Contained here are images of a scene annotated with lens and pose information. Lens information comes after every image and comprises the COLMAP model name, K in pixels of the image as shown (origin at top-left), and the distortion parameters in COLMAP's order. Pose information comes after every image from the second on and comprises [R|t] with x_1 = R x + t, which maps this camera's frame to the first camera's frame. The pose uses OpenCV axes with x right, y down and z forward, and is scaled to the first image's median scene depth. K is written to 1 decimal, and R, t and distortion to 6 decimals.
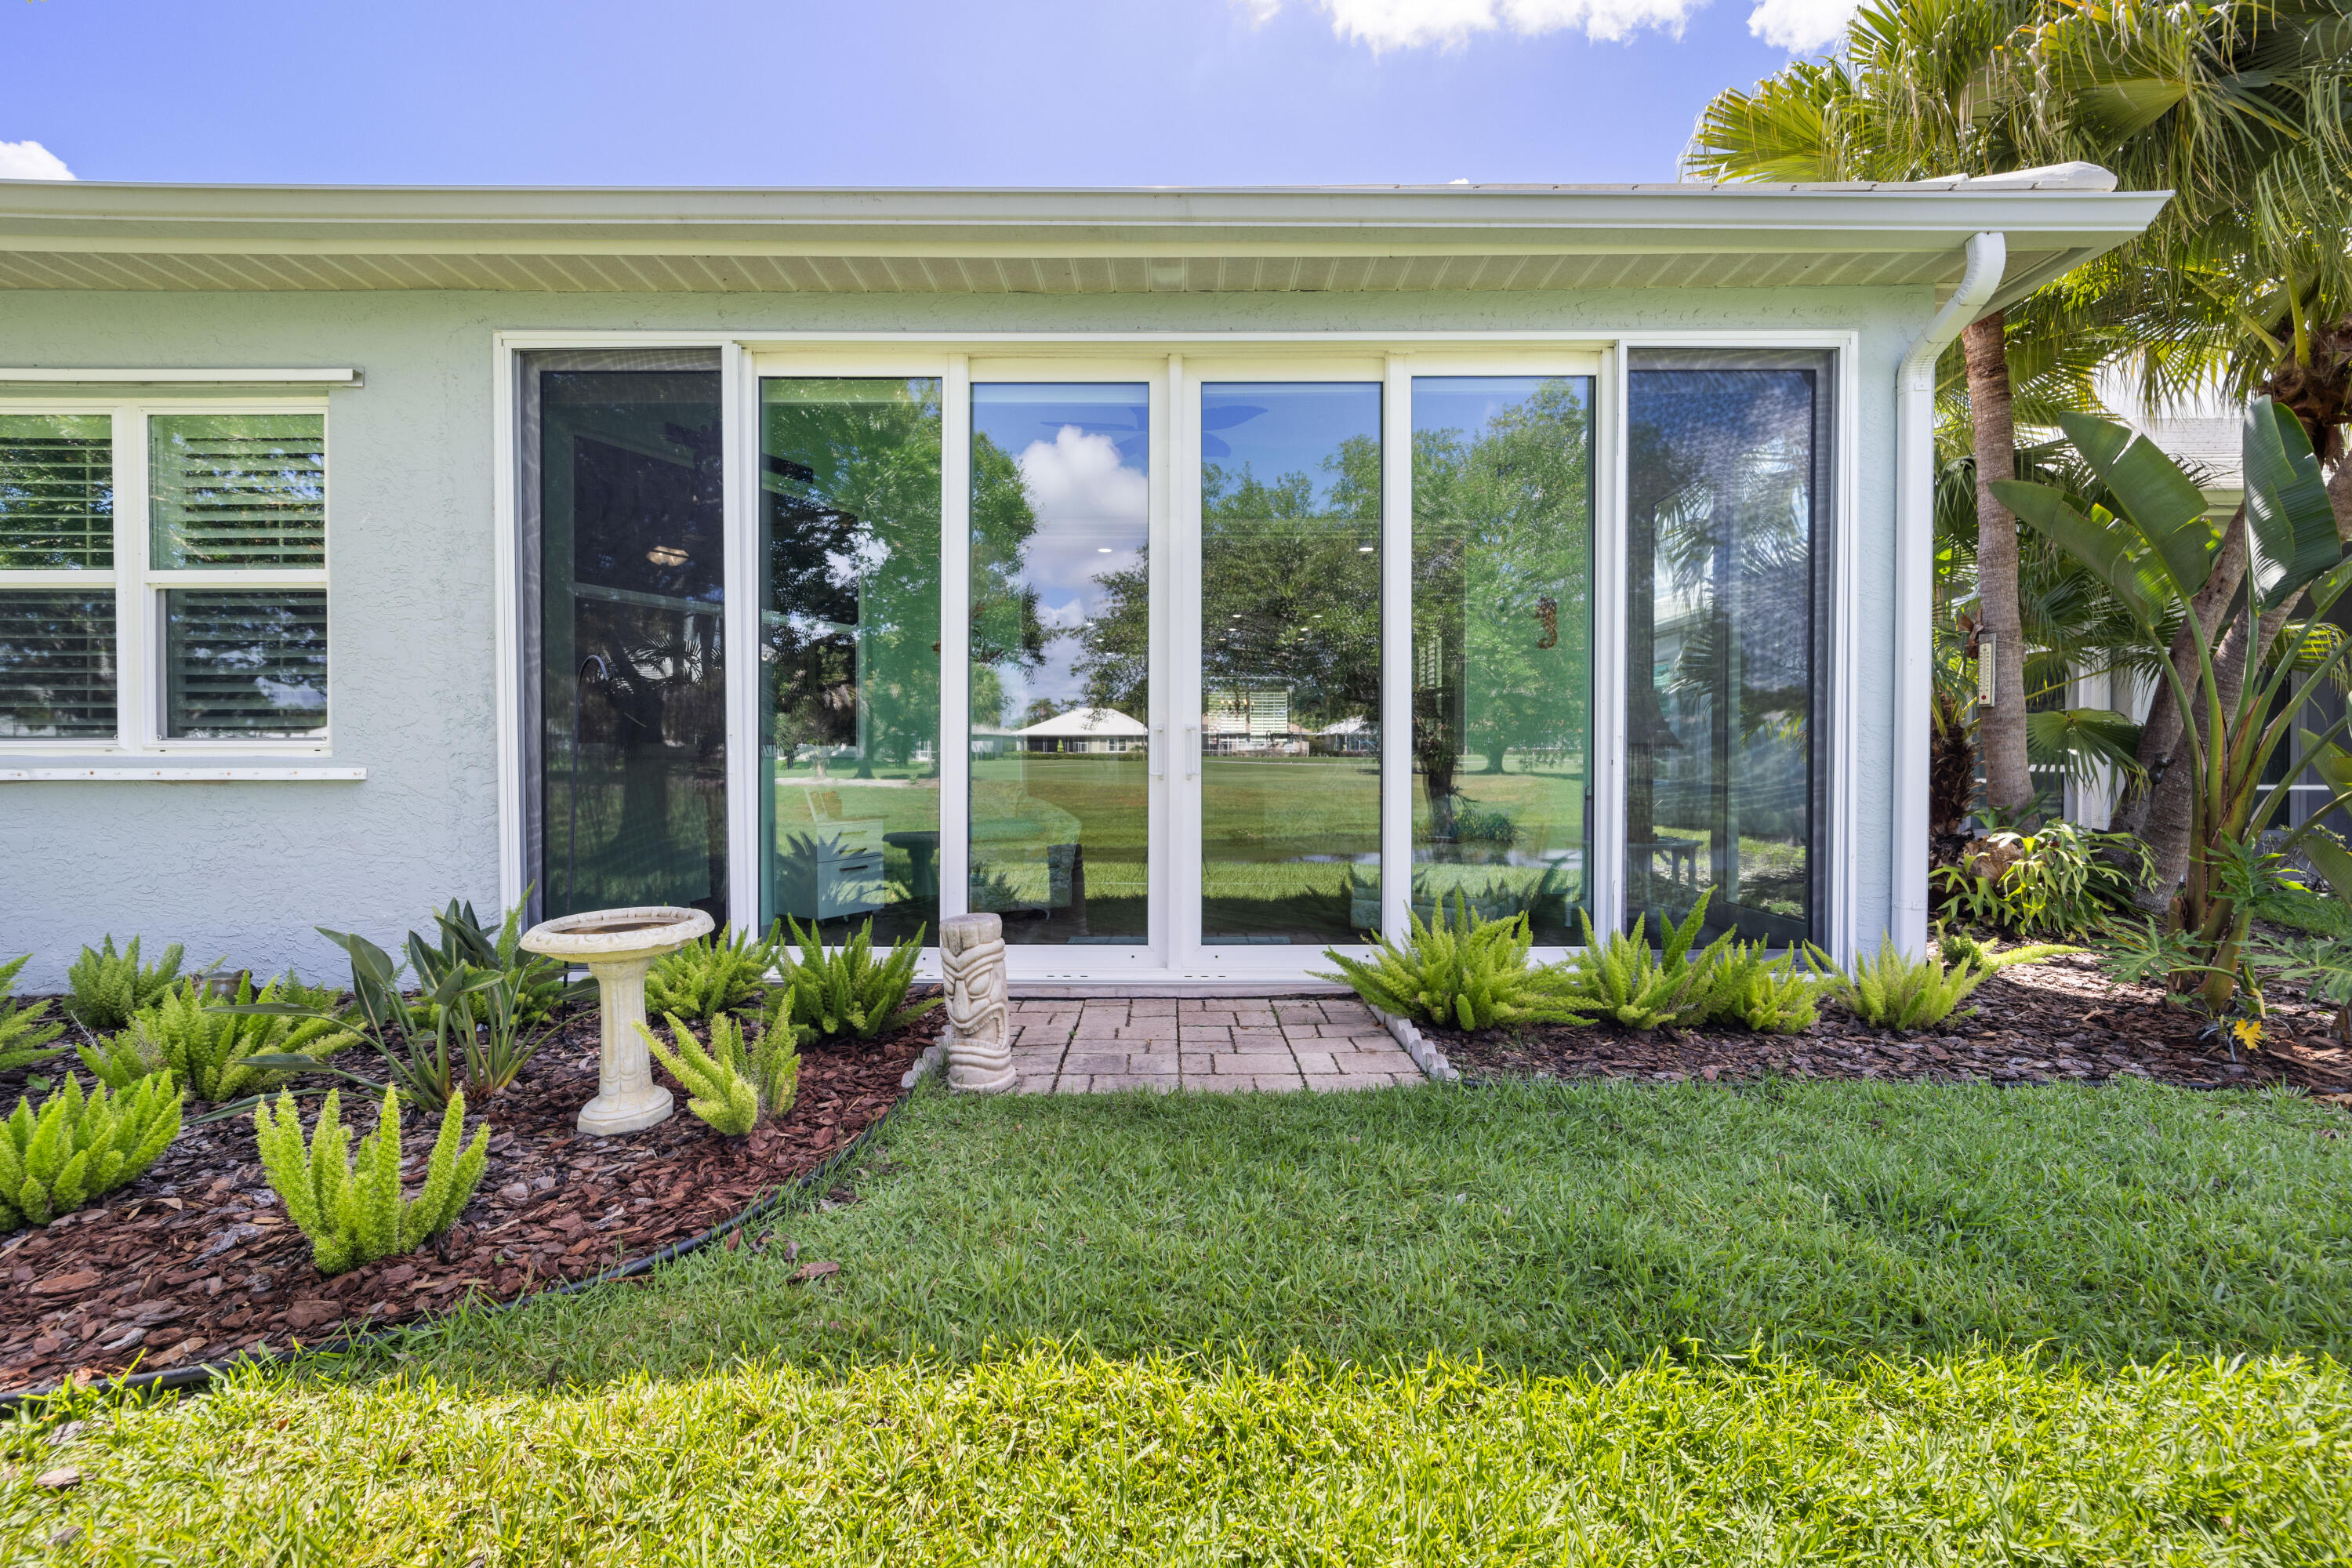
lens RADIAL K [[955.5, 0, 1173.3], [0, 955.5, 773.9], [0, 0, 1]] dist [-0.003250, 0.000911]
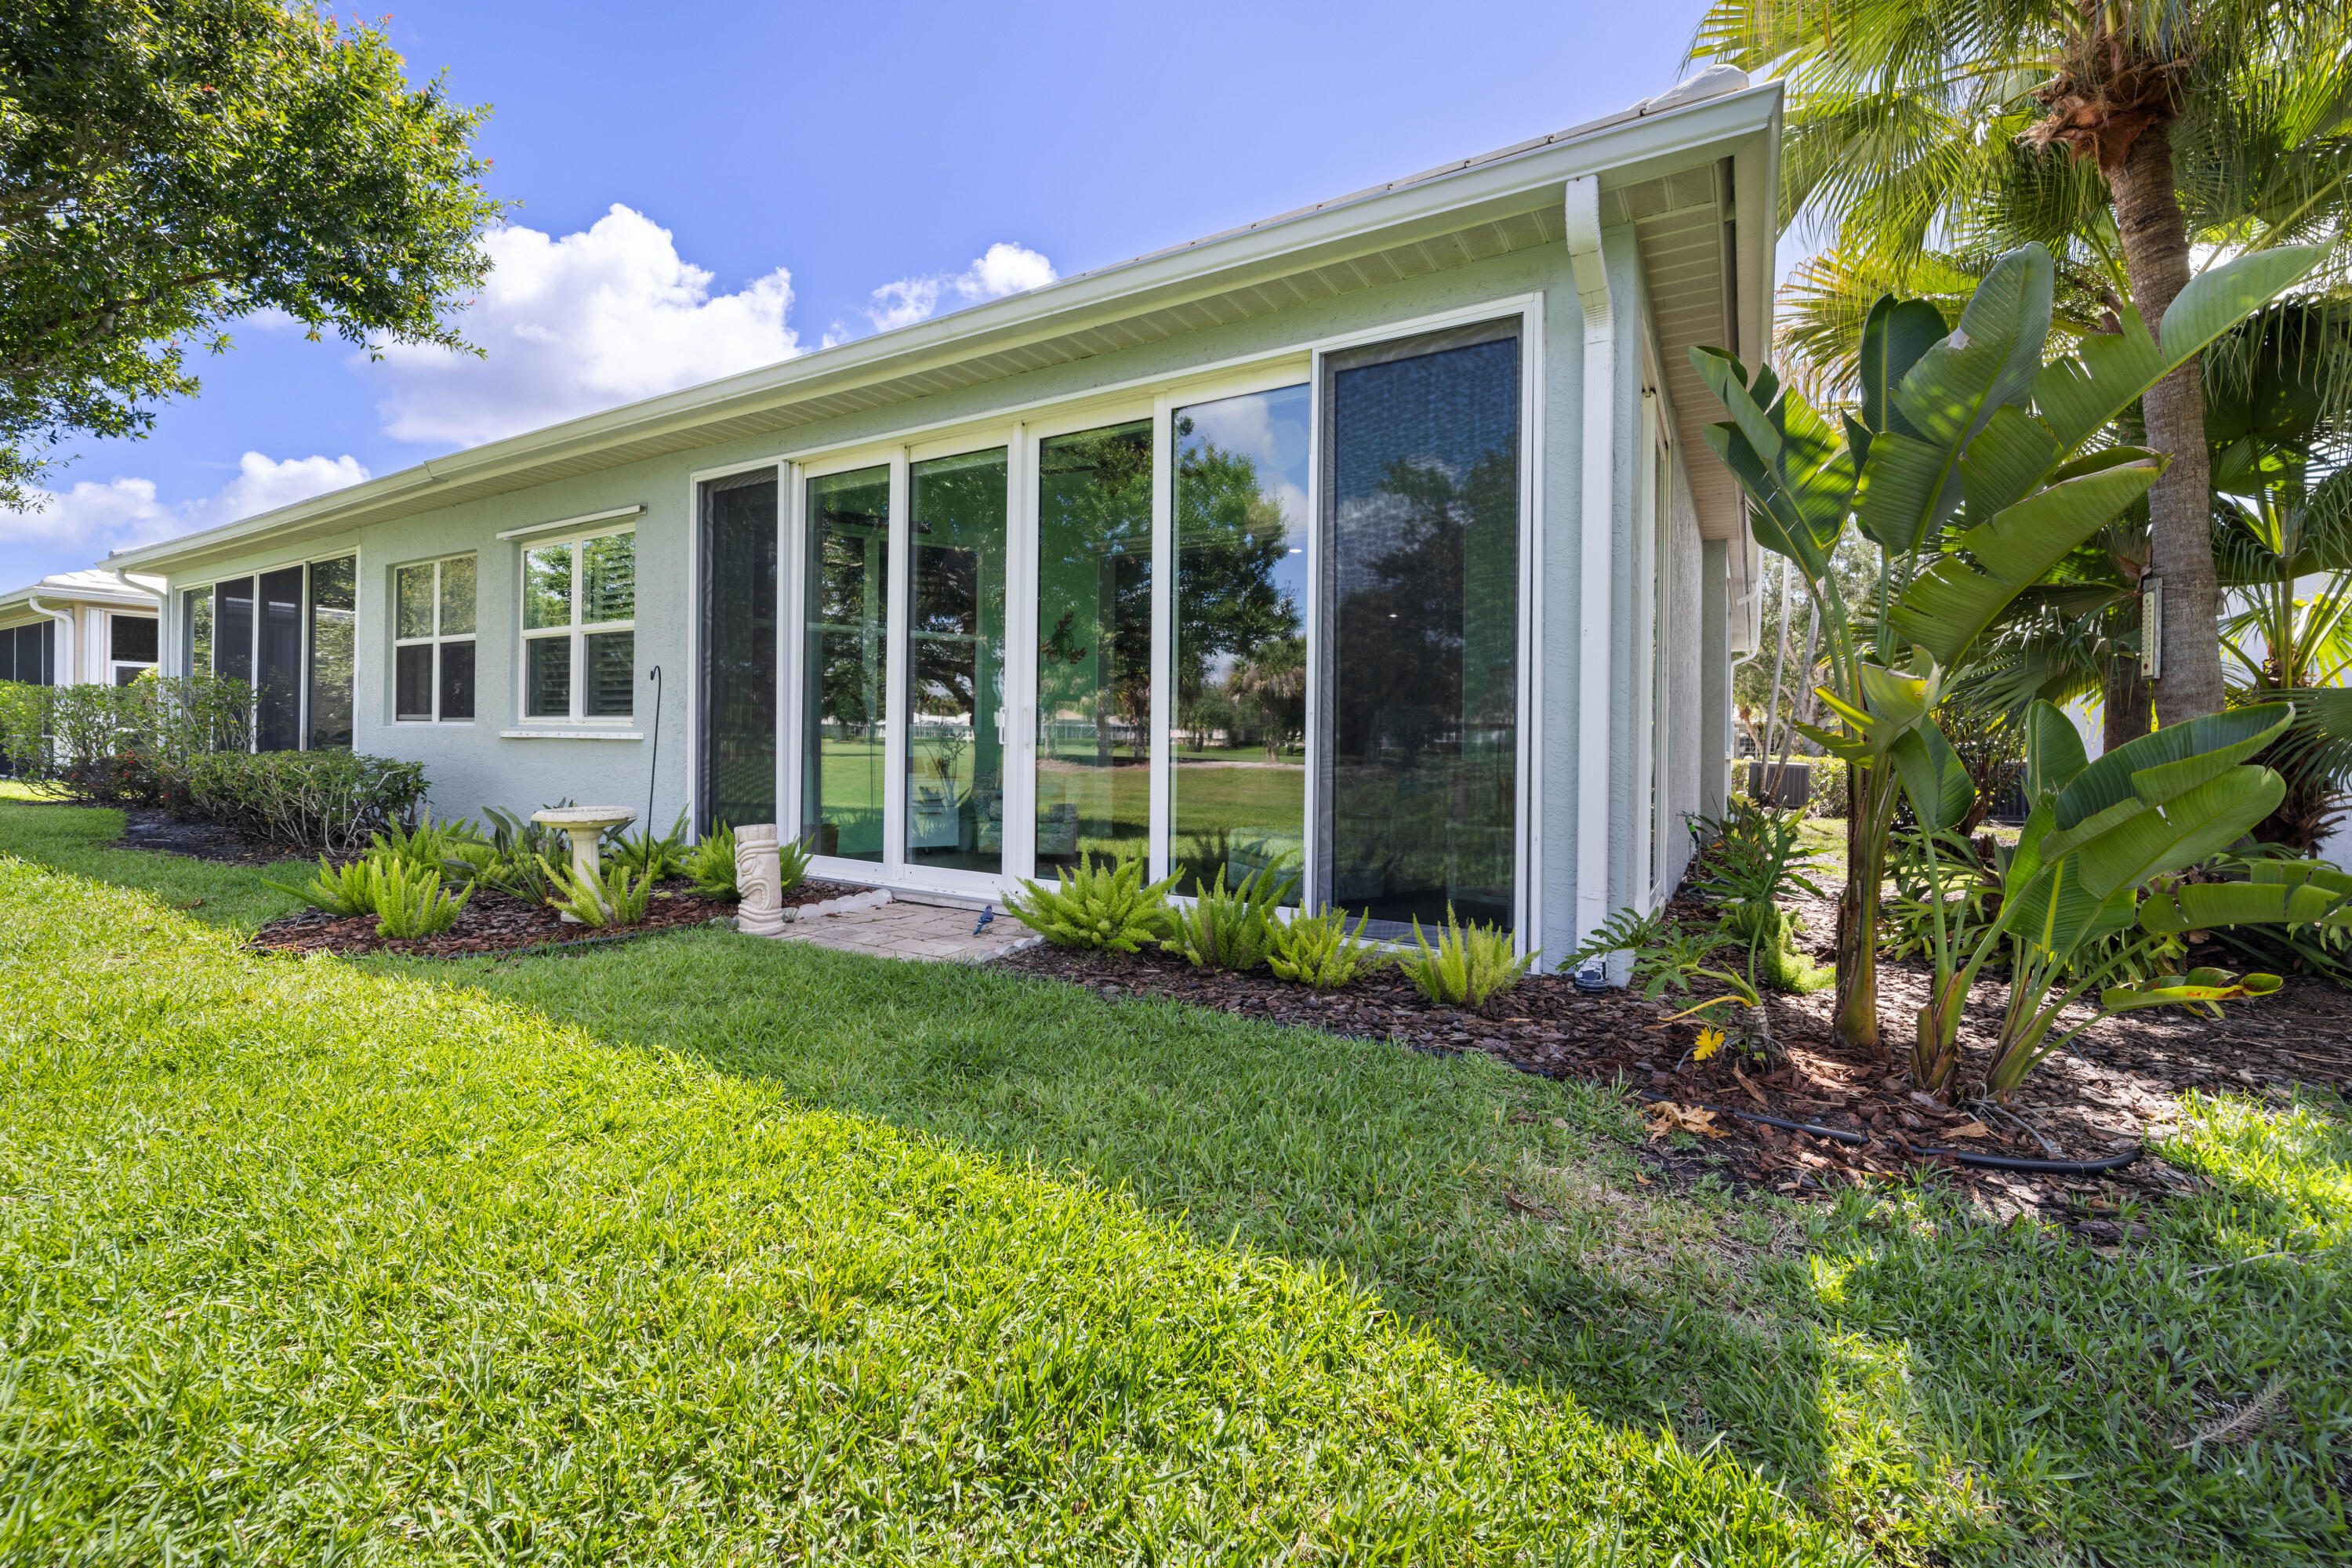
lens RADIAL K [[955.5, 0, 1181.0], [0, 955.5, 778.1], [0, 0, 1]] dist [-0.003250, 0.000911]
pose [[0.862229, 0.033296, -0.505423, 0.891126], [-0.025108, 0.999420, 0.023006, 0.012230], [0.505896, -0.007146, 0.862565, -0.015844]]
